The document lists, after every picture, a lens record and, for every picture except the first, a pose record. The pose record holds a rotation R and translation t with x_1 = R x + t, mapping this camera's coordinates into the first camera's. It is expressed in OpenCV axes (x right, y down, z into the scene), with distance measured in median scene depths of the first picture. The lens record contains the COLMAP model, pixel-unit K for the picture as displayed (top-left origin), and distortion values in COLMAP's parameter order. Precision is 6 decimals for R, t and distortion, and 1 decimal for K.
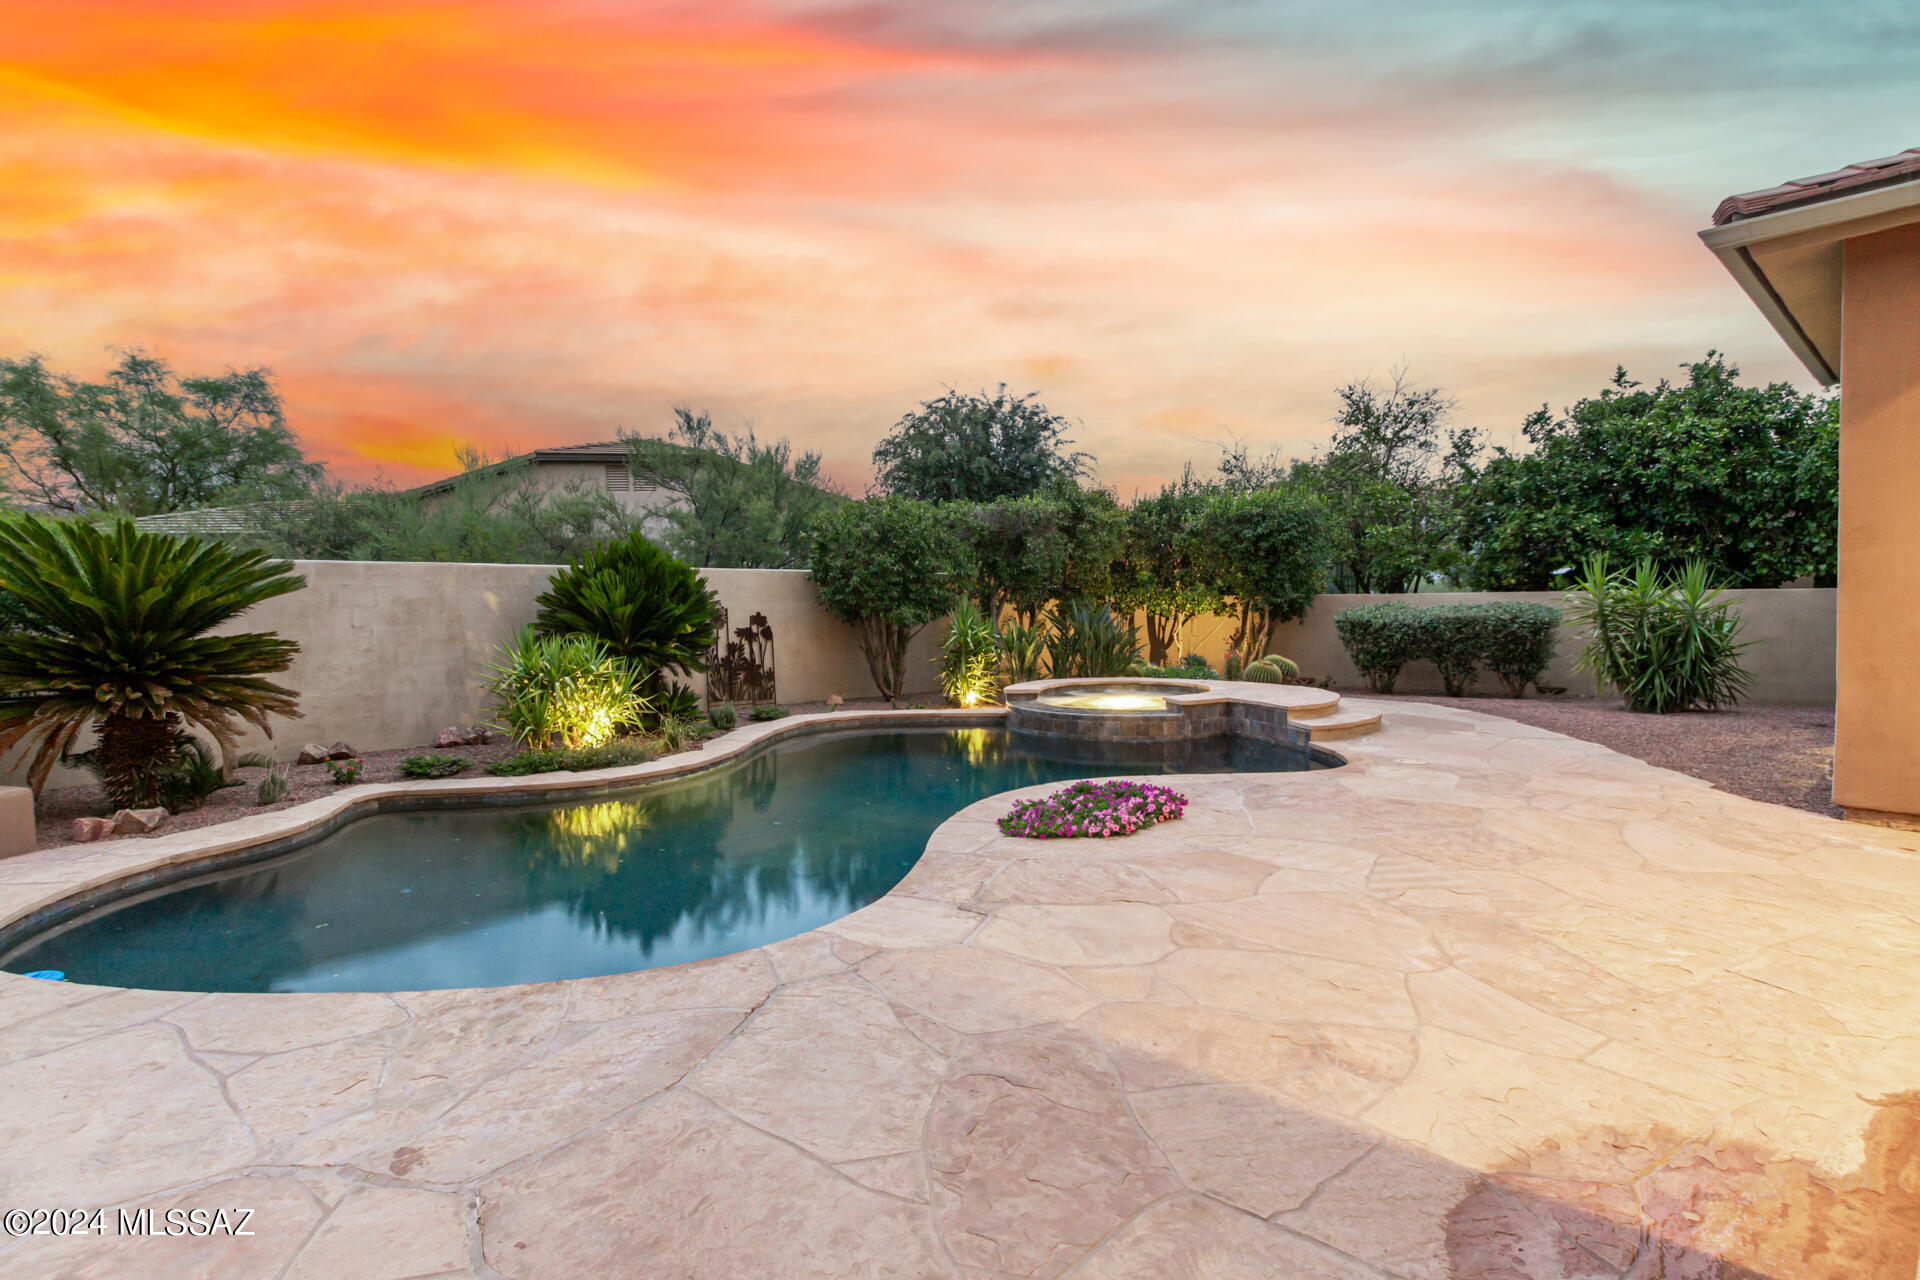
lens RADIAL K [[918.0, 0, 914.7], [0, 918.0, 639.6], [0, 0, 1]] dist [0.004448, -0.000896]
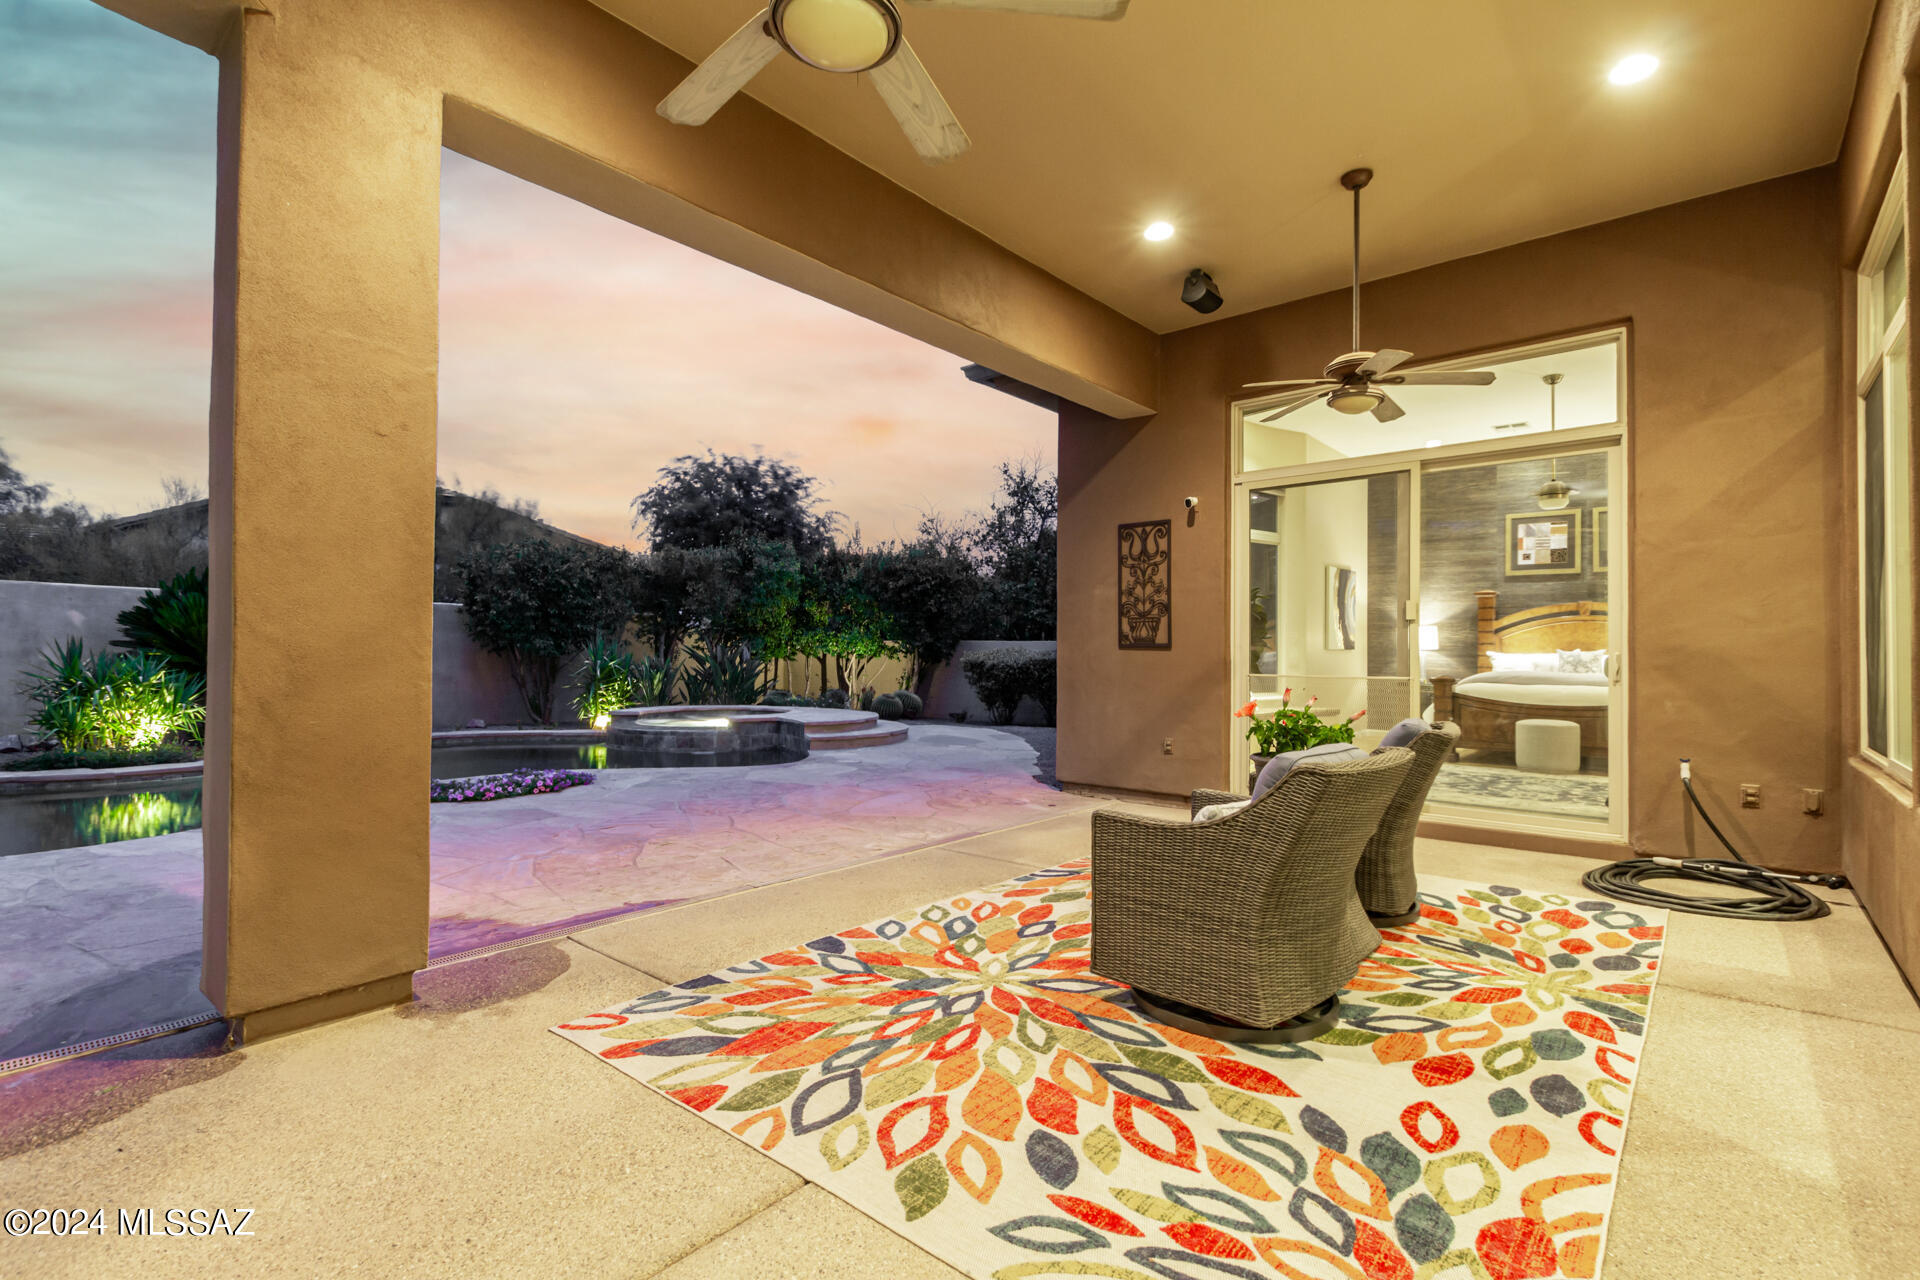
lens RADIAL K [[918.0, 0, 960.7], [0, 918.0, 648.6], [0, 0, 1]] dist [0.004448, -0.000896]
pose [[0.988320, 0.021670, 0.150843, 0.323609], [-0.013807, 0.998500, -0.052982, 0.028444], [-0.151765, 0.050280, 0.987137, -0.176115]]
